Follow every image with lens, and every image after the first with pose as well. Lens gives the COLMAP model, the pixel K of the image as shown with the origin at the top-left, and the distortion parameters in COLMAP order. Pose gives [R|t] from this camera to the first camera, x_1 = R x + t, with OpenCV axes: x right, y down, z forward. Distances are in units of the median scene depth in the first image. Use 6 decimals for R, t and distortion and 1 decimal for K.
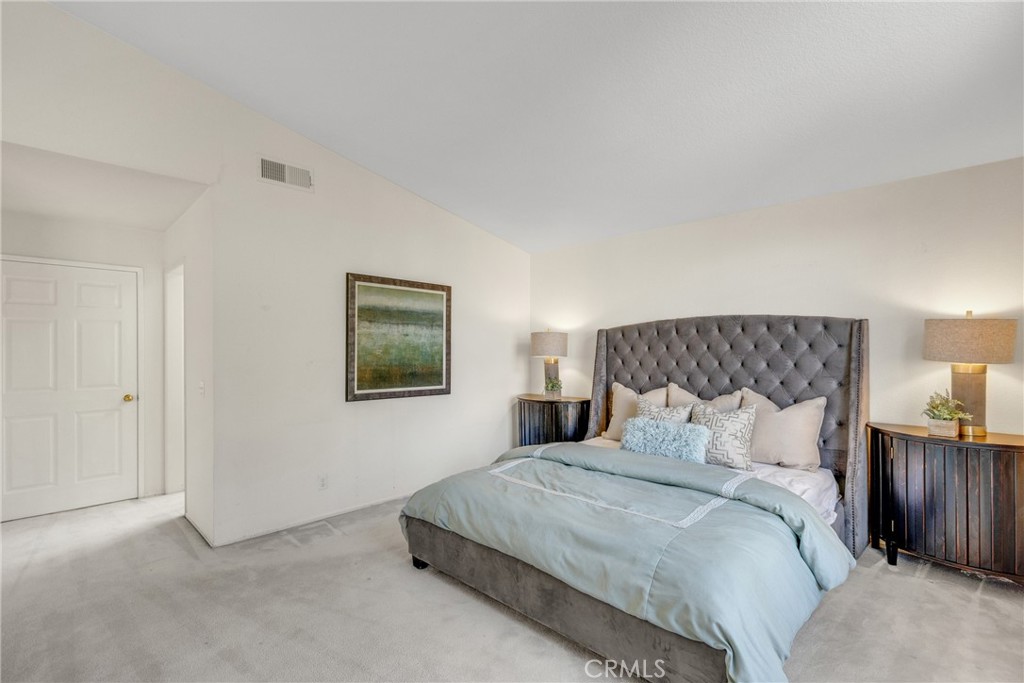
lens RADIAL K [[480.3, 0, 512.0], [0, 480.3, 341.5], [0, 0, 1]] dist [0.000181, 0.000260]
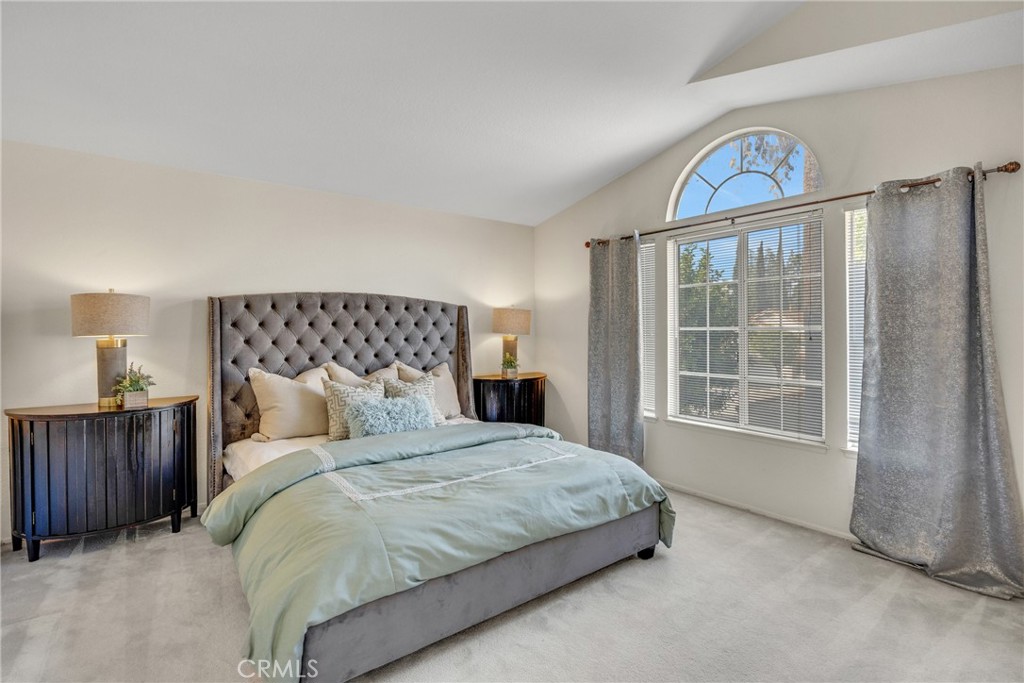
lens RADIAL K [[480.3, 0, 512.0], [0, 480.3, 341.5], [0, 0, 1]] dist [0.000181, 0.000260]
pose [[0.134772, -0.021978, 0.990633, -0.565282], [-0.018742, 0.999519, 0.024724, 0.018500], [-0.990699, -0.021898, 0.134295, 0.561060]]
